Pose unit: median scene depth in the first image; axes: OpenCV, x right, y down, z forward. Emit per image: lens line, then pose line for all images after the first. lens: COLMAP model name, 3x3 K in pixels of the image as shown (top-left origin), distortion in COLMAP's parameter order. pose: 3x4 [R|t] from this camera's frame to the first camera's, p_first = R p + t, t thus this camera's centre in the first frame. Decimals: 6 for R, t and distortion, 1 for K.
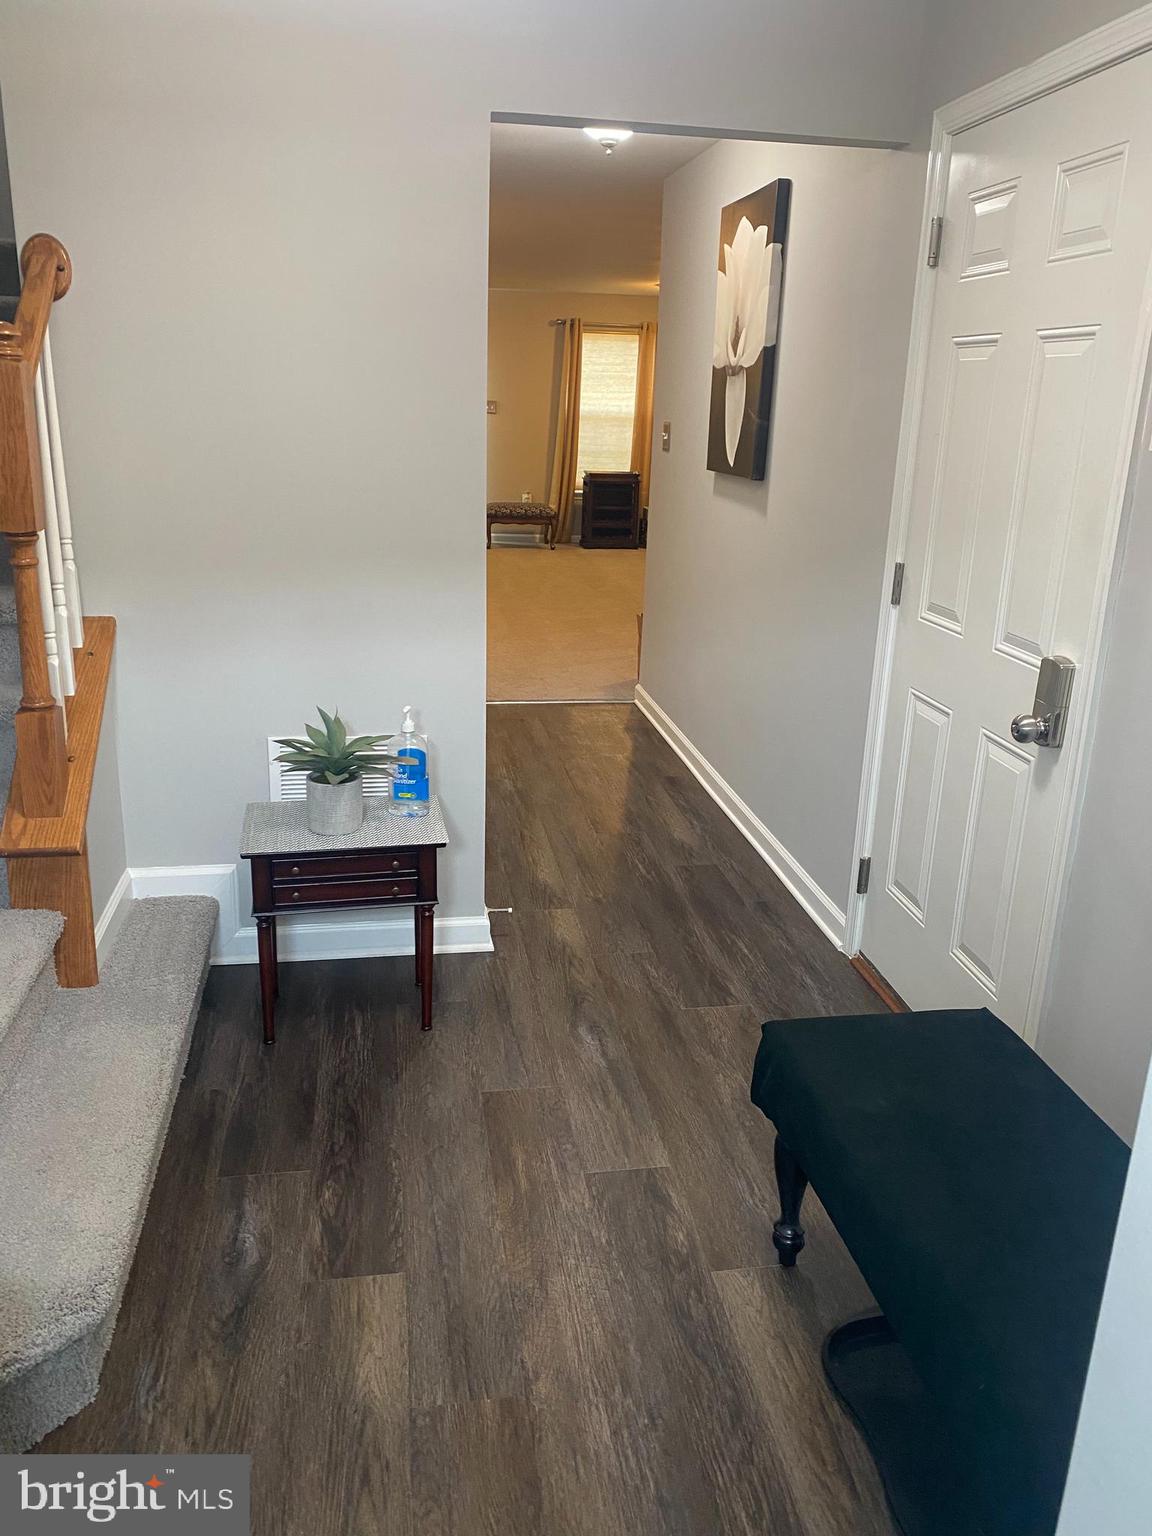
lens RADIAL K [[1206.0, 0, 578.3], [0, 1206.0, 768.8], [0, 0, 1]] dist [0.072121, -0.071855]
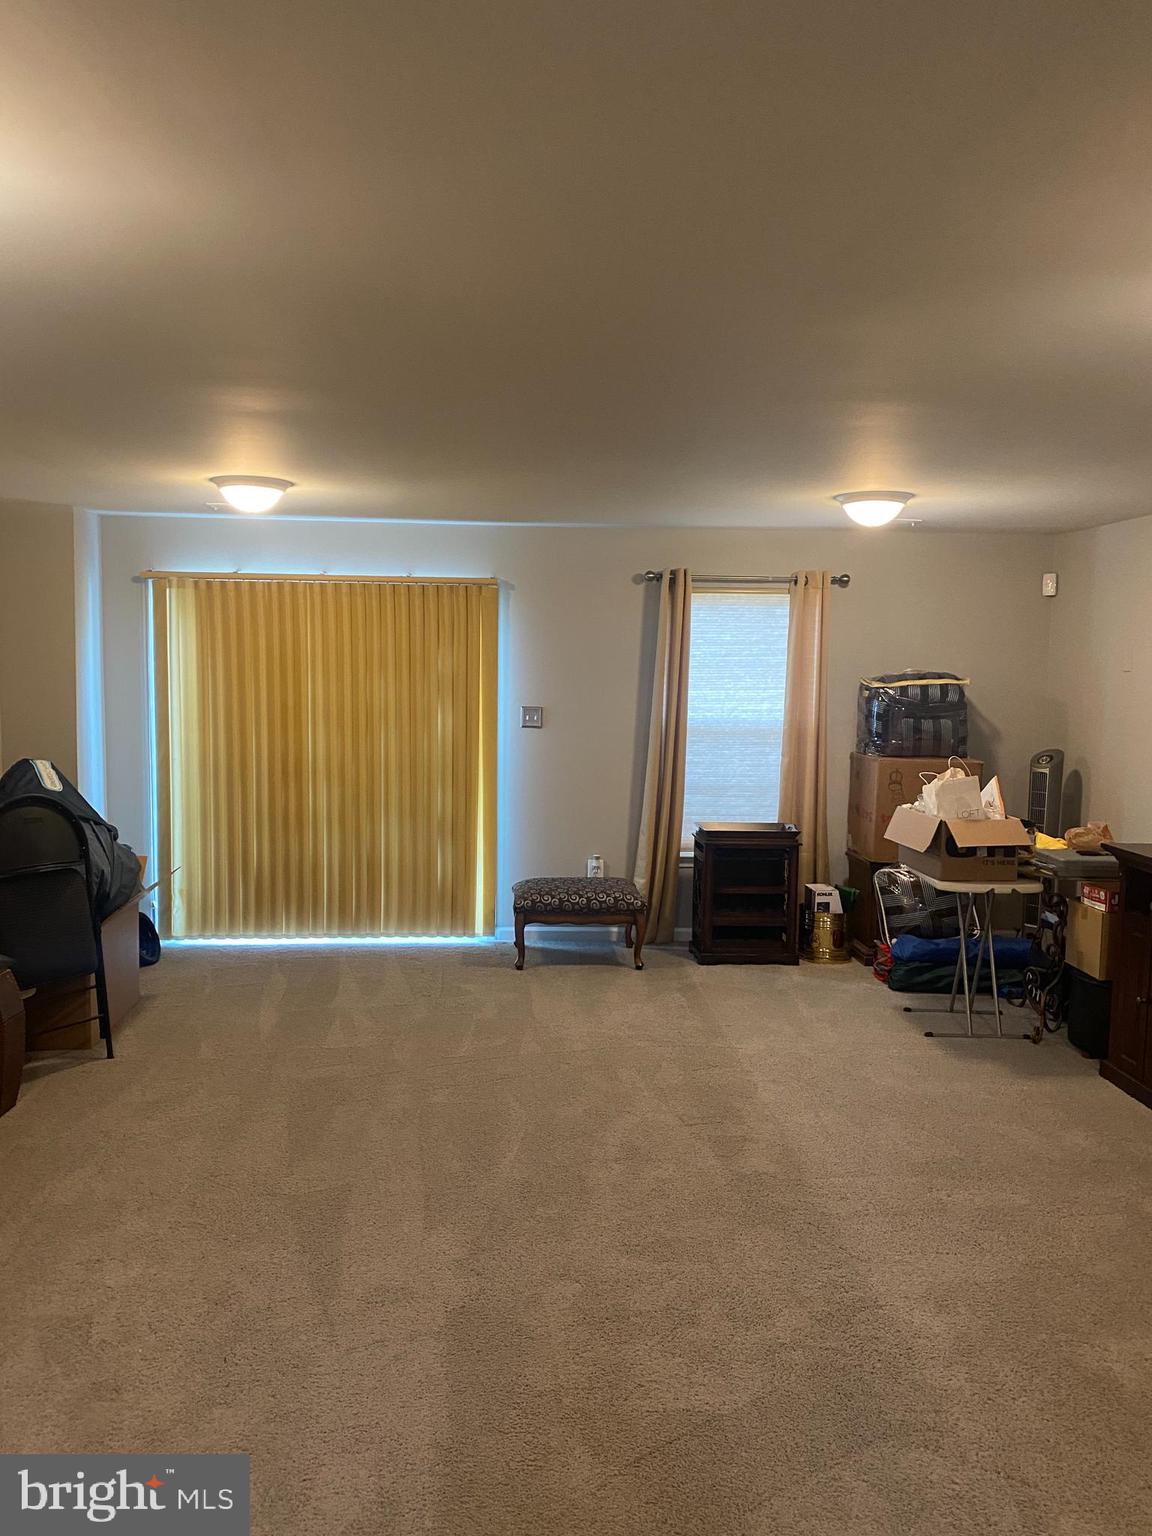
lens RADIAL K [[1206.0, 0, 572.9], [0, 1206.0, 772.3], [0, 0, 1]] dist [0.072121, -0.071855]
pose [[0.995425, -0.009689, -0.095058, 0.001422], [-0.012680, 0.972652, -0.231921, -0.139557], [0.094706, 0.232065, 0.968079, 0.452292]]
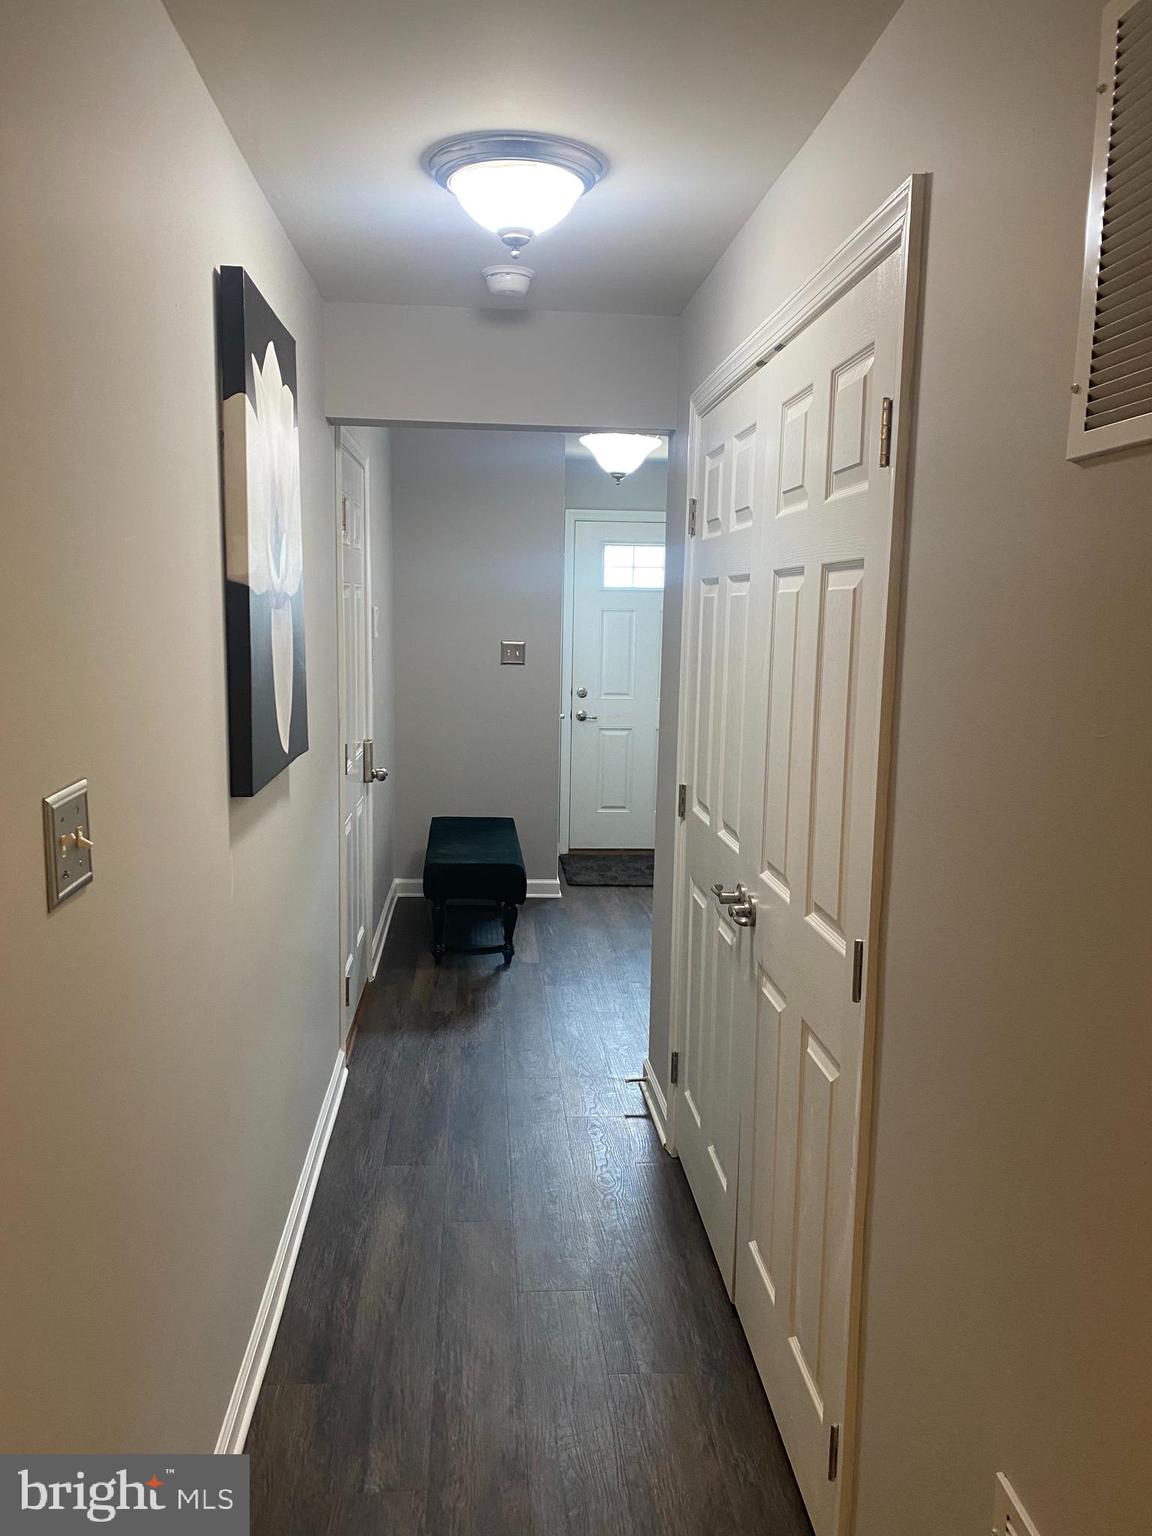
lens RADIAL K [[1206.0, 0, 574.1], [0, 1206.0, 770.8], [0, 0, 1]] dist [0.072121, -0.071855]
pose [[-0.994644, -0.074348, 0.071804, -0.054019], [-0.036684, 0.903392, 0.427243, -0.496989], [-0.096632, 0.422321, -0.901281, 1.513912]]
